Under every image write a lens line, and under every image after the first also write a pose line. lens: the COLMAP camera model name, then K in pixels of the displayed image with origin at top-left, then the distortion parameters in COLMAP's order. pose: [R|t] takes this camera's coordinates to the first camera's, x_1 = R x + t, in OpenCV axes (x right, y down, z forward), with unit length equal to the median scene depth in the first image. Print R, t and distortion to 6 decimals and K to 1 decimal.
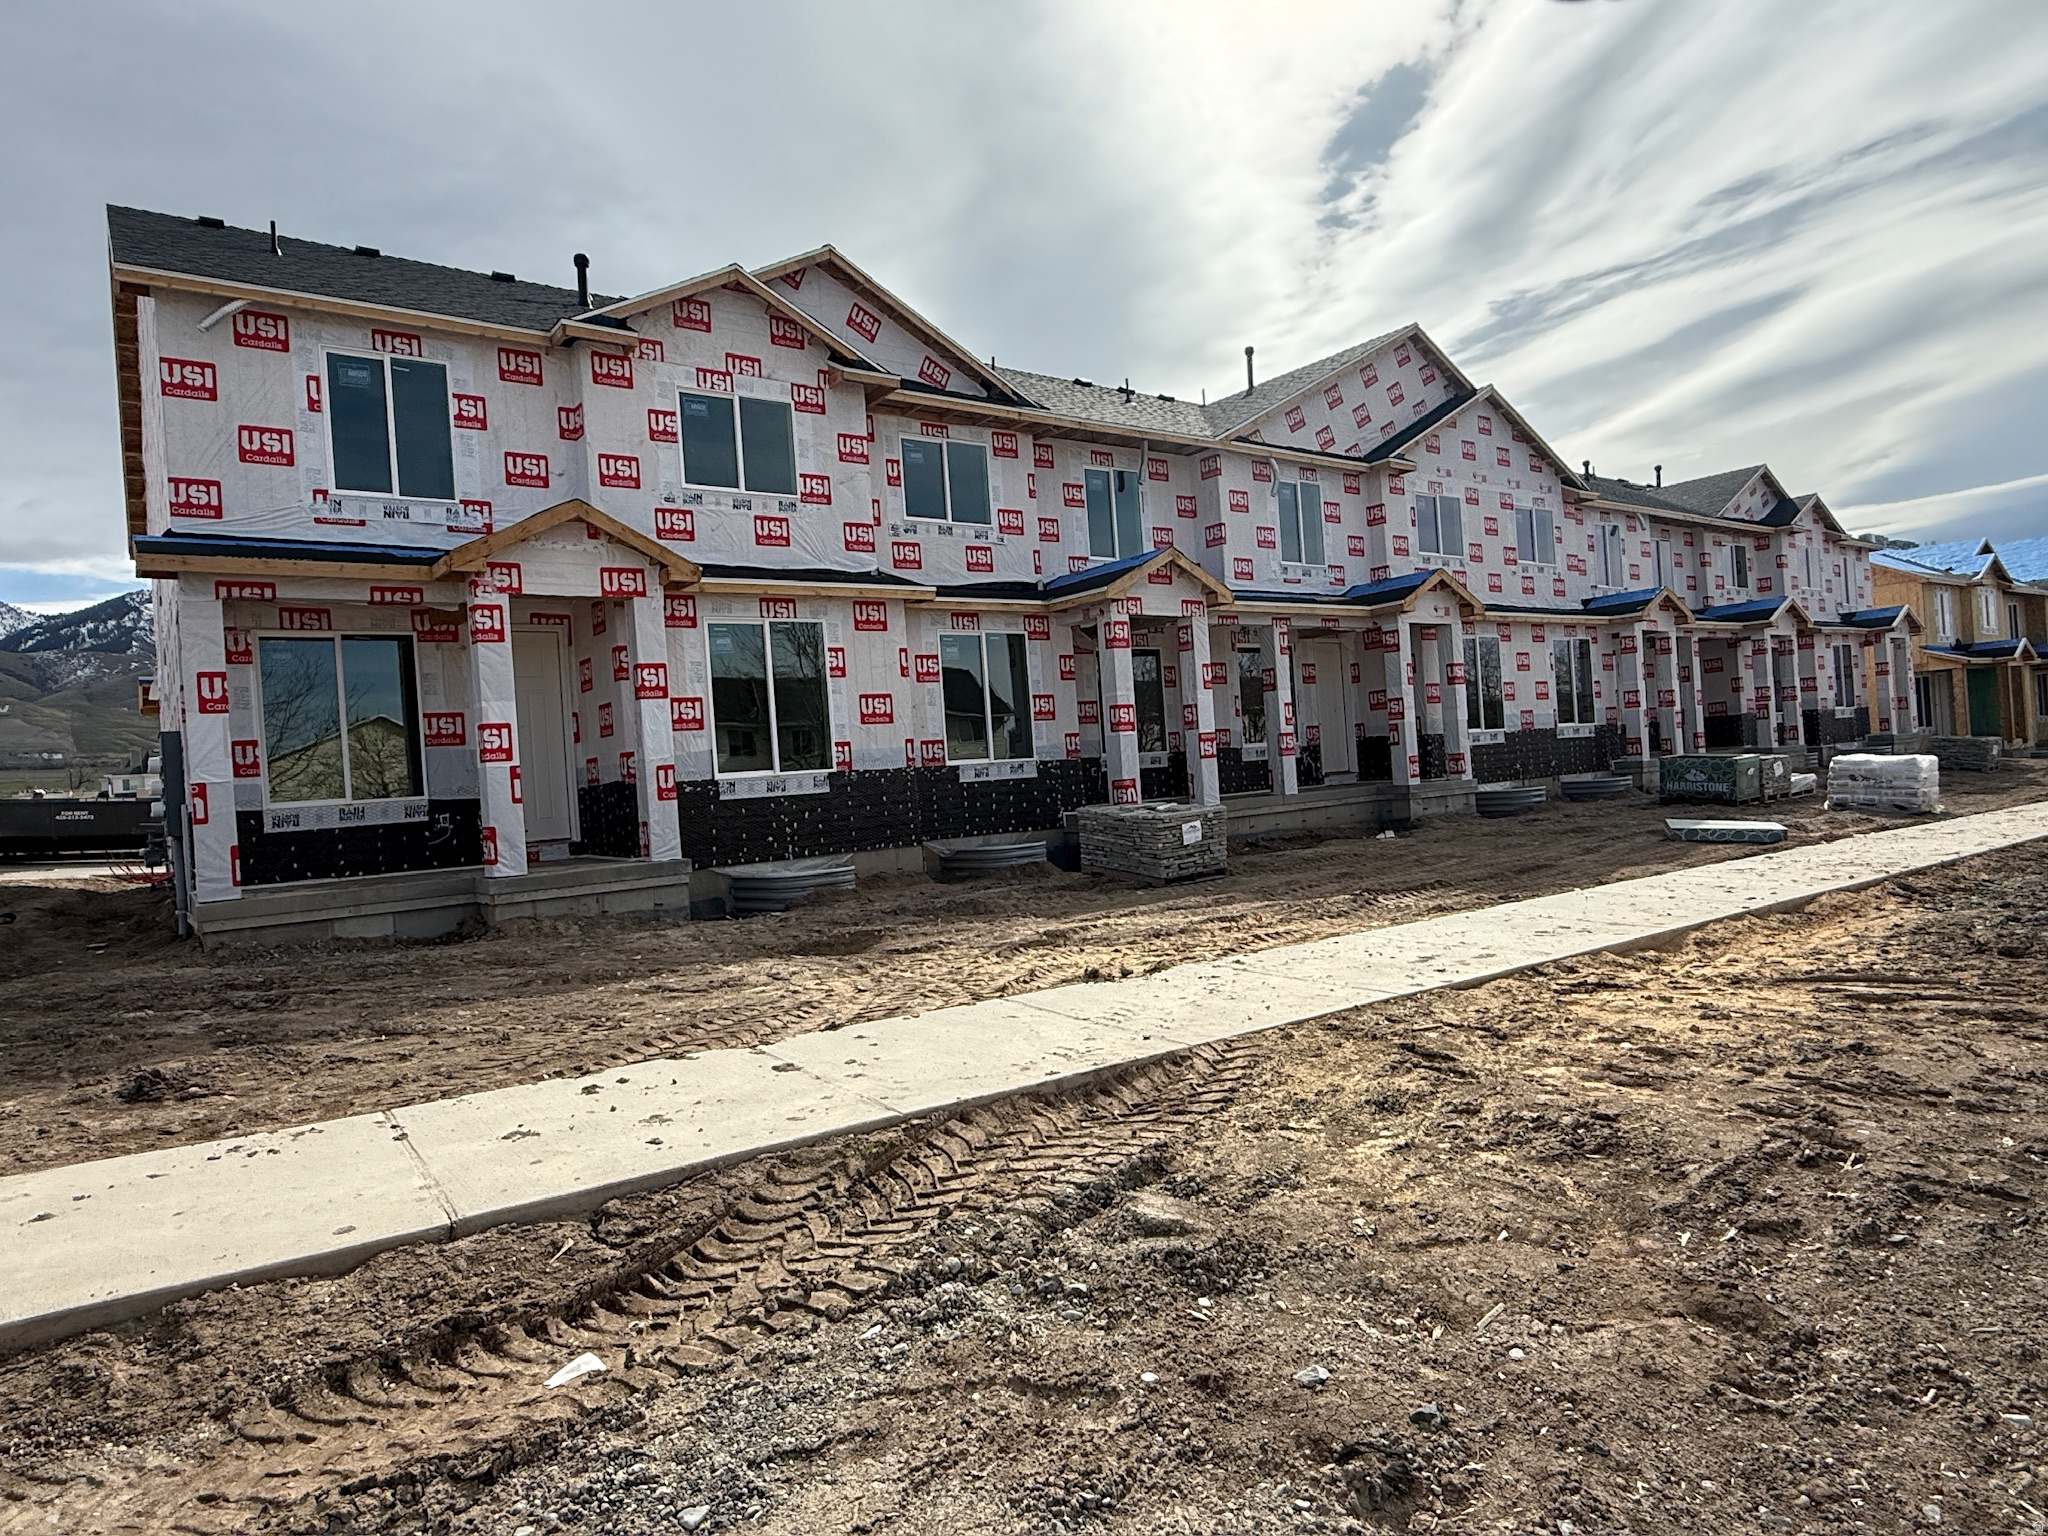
lens RADIAL K [[1201.7, 0, 1024.0], [0, 1201.7, 768.0], [0, 0, 1]] dist [0.001307, -0.001607]
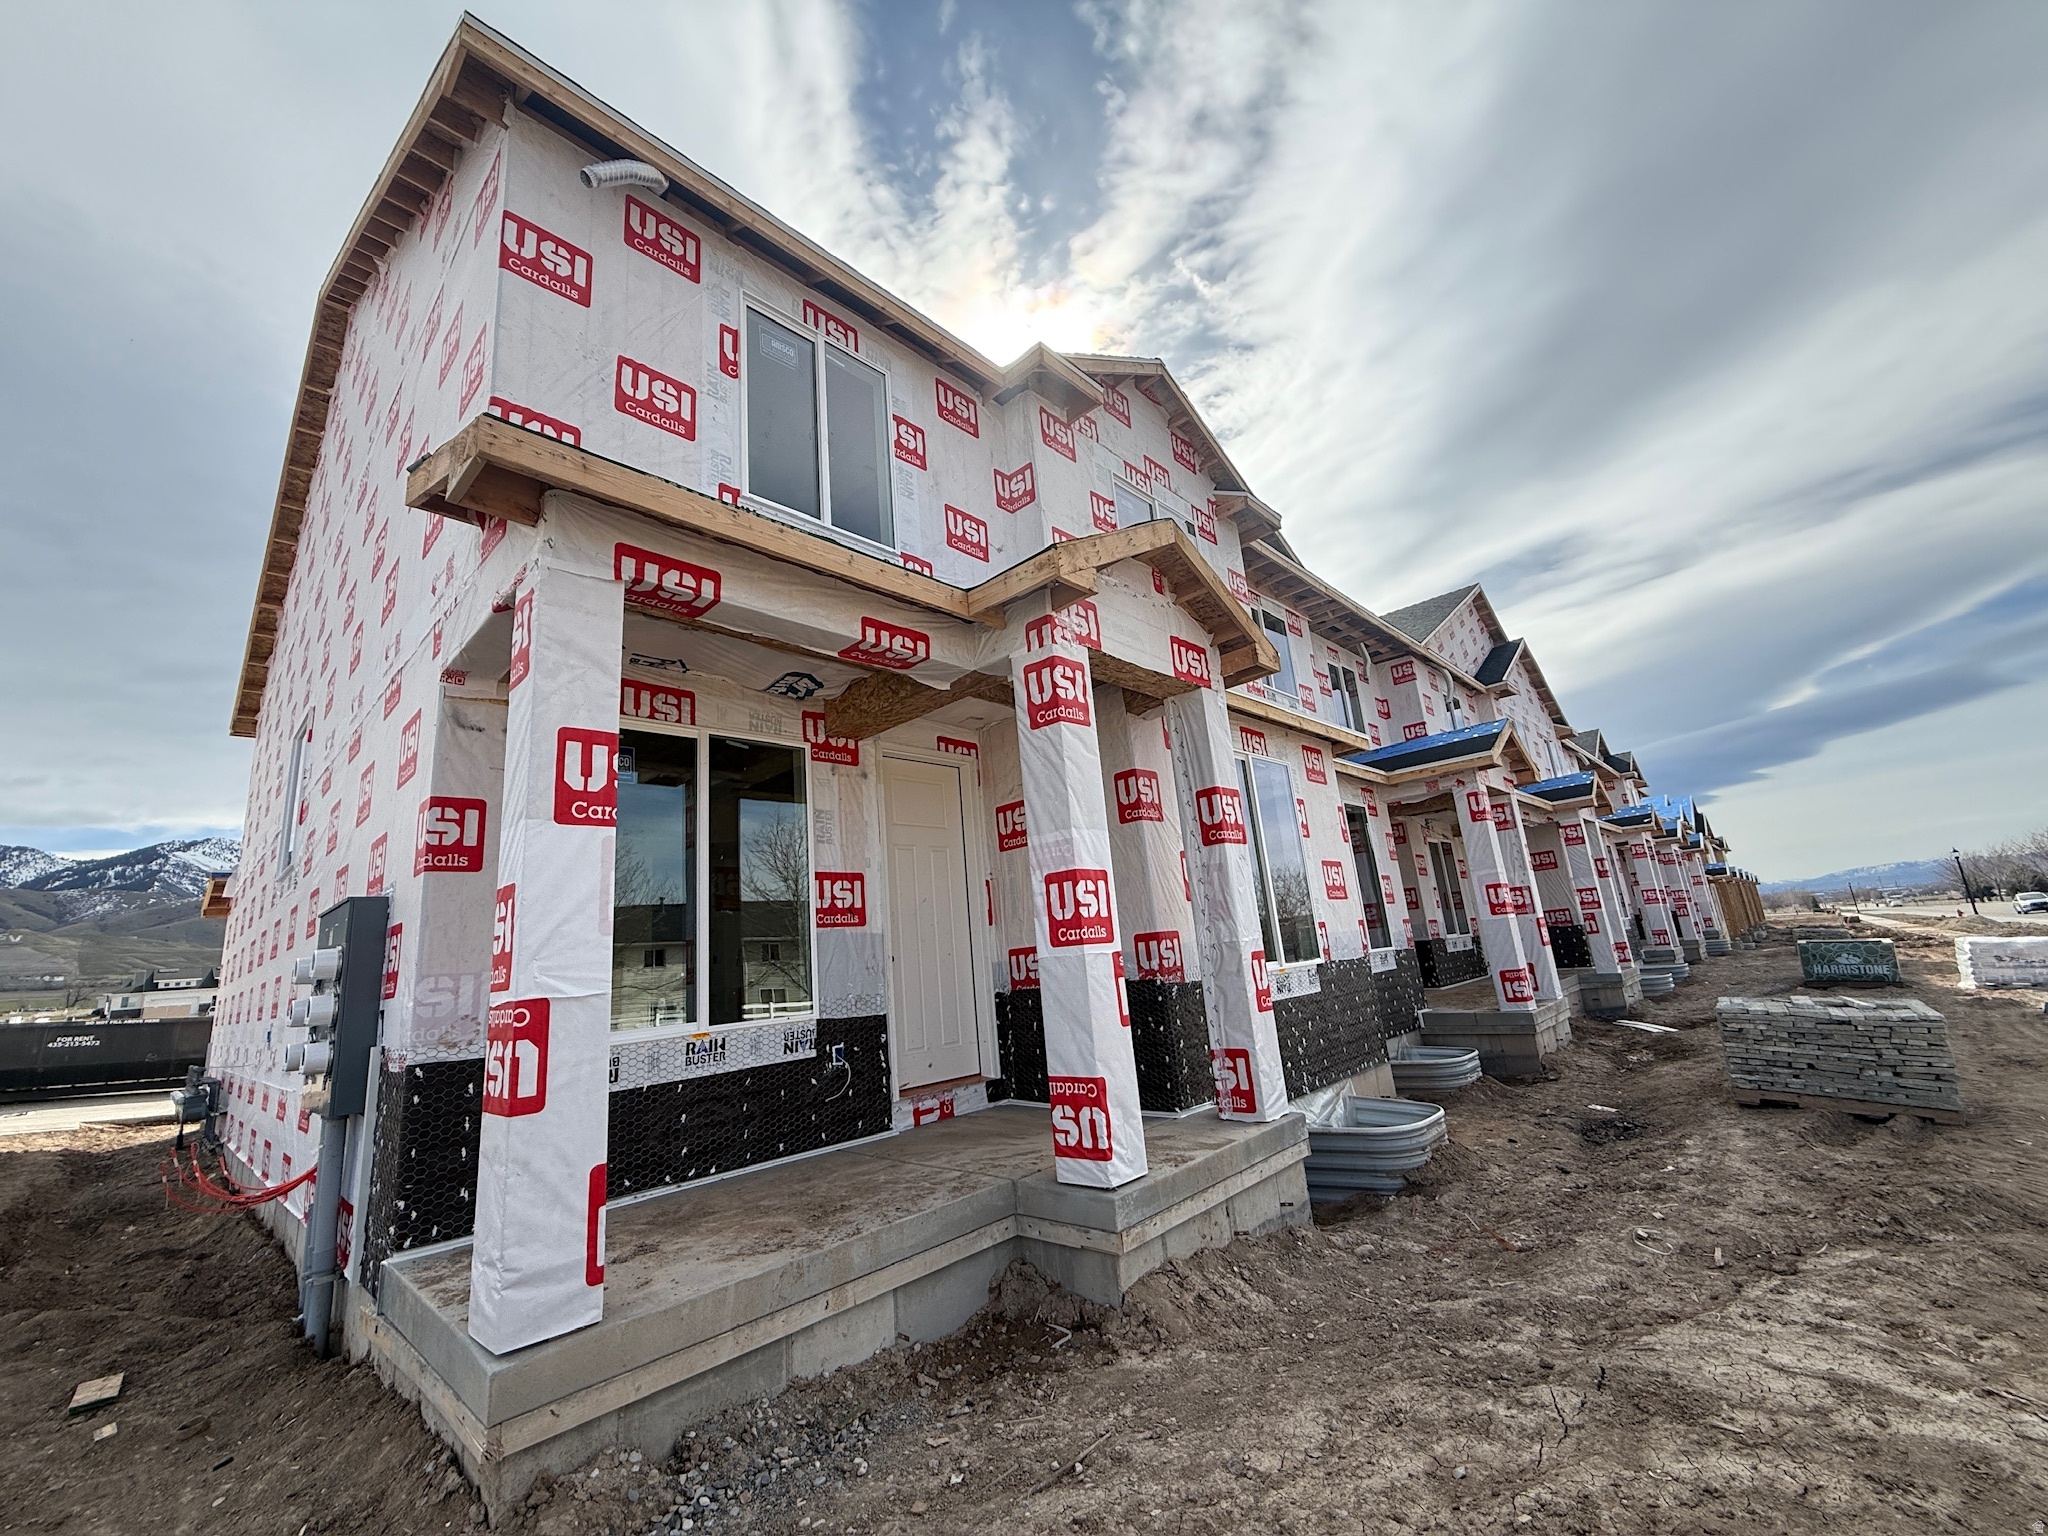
lens RADIAL K [[815.7, 0, 1011.2], [0, 815.7, 766.3], [0, 0, 1]] dist [-0.000789, 0.000197]
pose [[0.985507, 0.024176, 0.167906, -0.502840], [0.017783, 0.969615, -0.243990, 0.005691], [-0.168703, 0.243440, 0.955132, 0.610268]]
